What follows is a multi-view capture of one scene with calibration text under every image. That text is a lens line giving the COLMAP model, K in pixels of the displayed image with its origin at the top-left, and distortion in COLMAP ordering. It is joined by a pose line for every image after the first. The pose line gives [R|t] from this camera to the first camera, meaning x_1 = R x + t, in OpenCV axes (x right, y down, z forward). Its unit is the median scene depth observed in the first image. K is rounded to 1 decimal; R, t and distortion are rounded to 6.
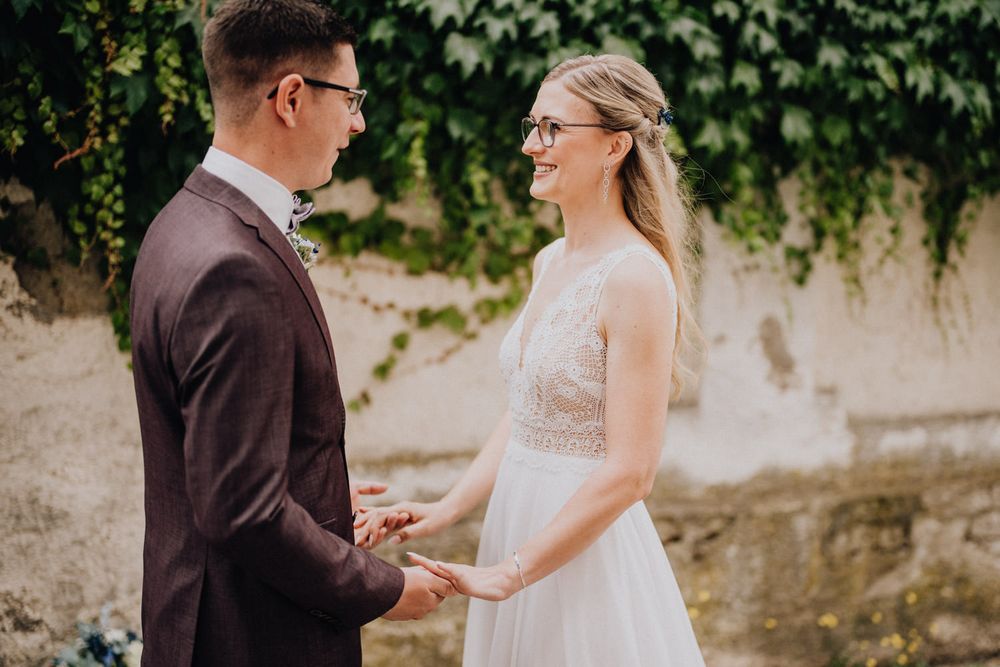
lens RADIAL K [[1470.6, 0, 521.8], [0, 1470.6, 354.4], [0, 0, 1]] dist [-0.114854, 0.831536]
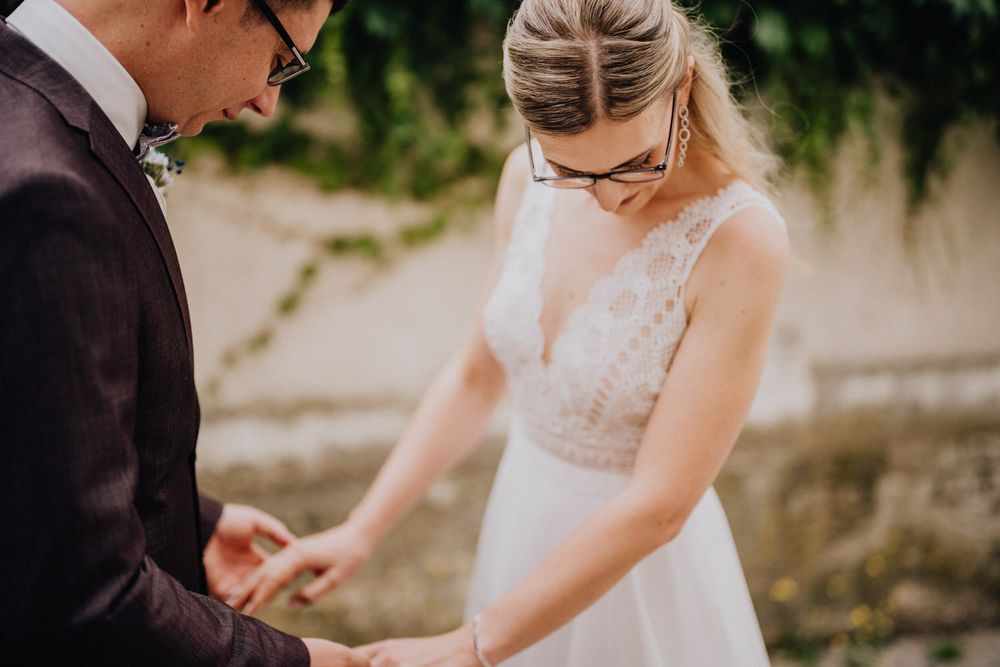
lens RADIAL K [[1394.3, 0, 500.0], [0, 1394.3, 333.5], [0, 0, 1]] dist [-0.103721, 0.671254]
pose [[0.997952, 0.015733, 0.061995, -0.020549], [-0.018789, 0.998621, 0.049024, -0.014444], [-0.061138, -0.050089, 0.996872, 0.173662]]
